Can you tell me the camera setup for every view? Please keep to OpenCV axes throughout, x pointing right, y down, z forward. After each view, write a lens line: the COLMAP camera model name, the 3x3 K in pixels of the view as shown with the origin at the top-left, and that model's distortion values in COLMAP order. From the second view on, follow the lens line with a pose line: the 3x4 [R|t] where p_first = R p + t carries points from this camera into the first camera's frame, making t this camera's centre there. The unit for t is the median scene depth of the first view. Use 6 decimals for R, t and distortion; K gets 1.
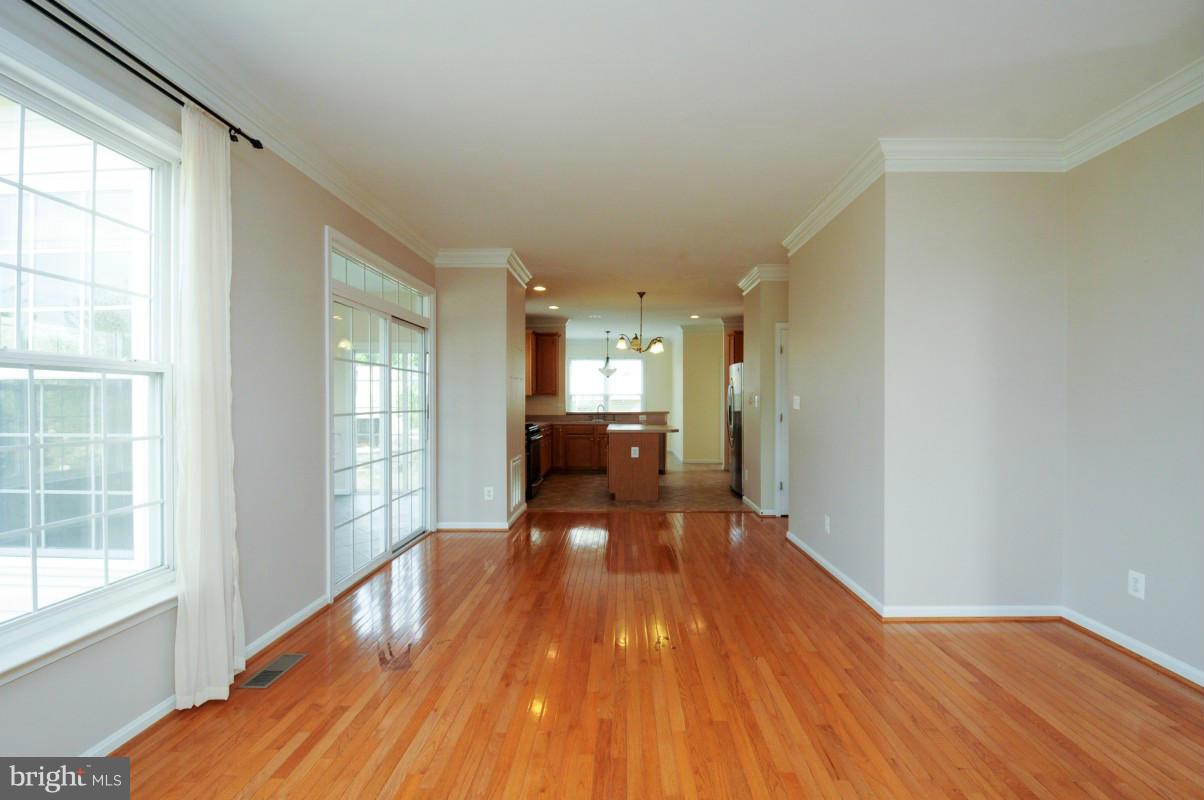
lens RADIAL K [[542.7, 0, 606.6], [0, 542.7, 405.0], [0, 0, 1]] dist [-0.000354, -0.000502]
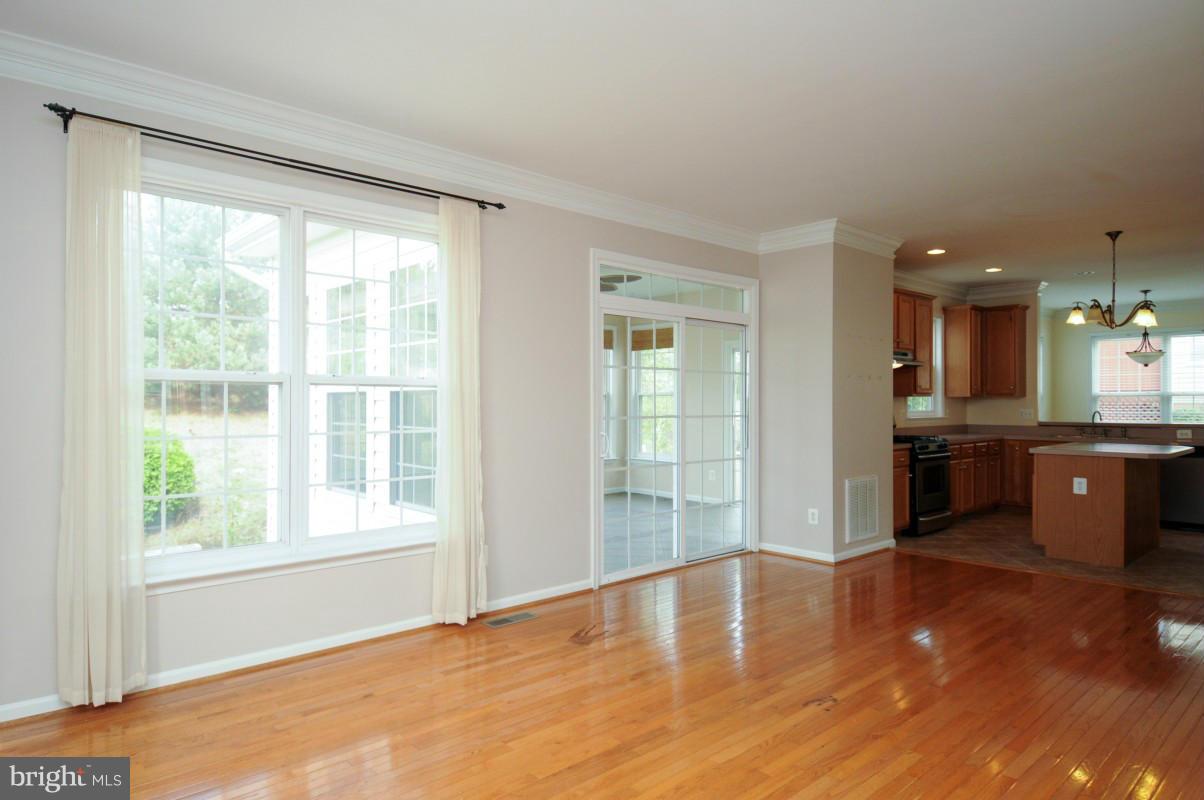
lens RADIAL K [[726.0, 0, 605.4], [0, 726.0, 398.4], [0, 0, 1]] dist [0.022224, -0.002205]
pose [[0.688329, -0.002287, -0.725395, 0.384935], [-0.007834, 0.999913, -0.010586, -0.003302], [0.725356, 0.012969, 0.688251, -0.002573]]
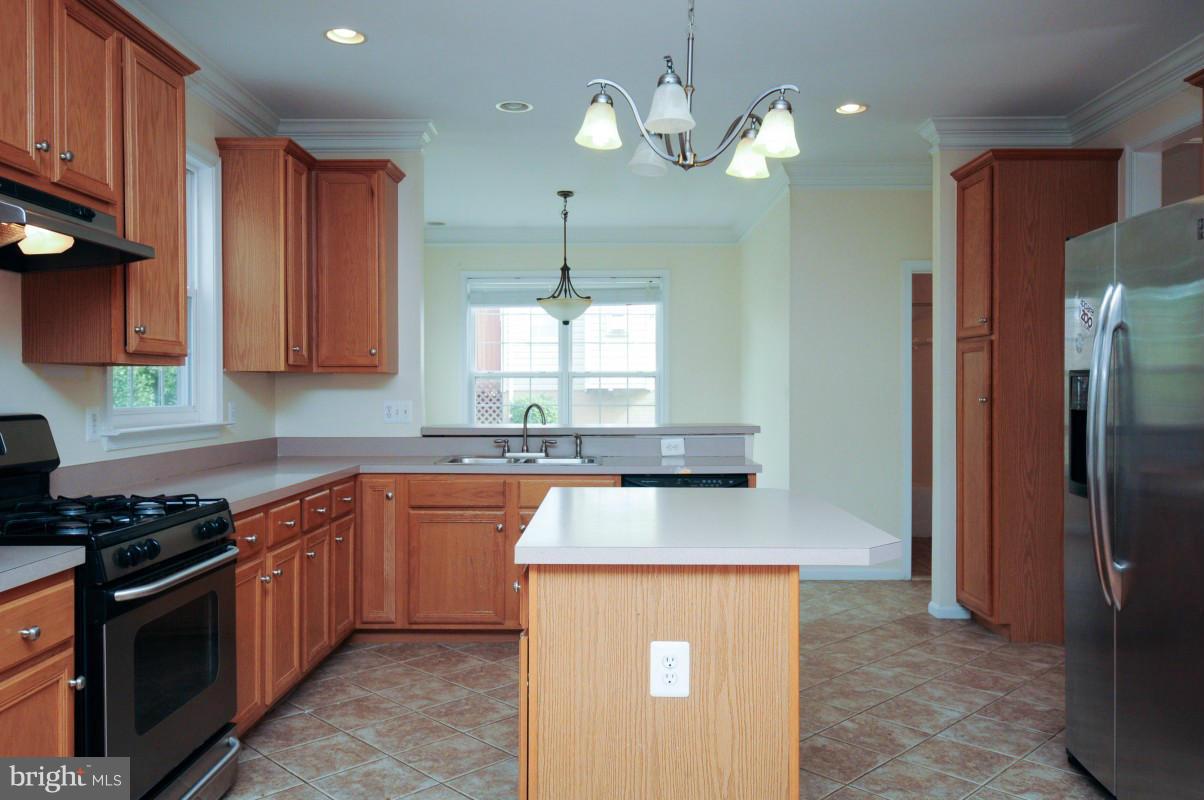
lens RADIAL K [[884.3, 0, 603.0], [0, 884.3, 398.5], [0, 0, 1]] dist [0.000634, -0.002244]
pose [[0.999738, 0.002011, 0.022818, 0.029132], [-0.002033, 0.999997, 0.000937, -0.007507], [-0.022816, -0.000984, 0.999739, 0.913555]]
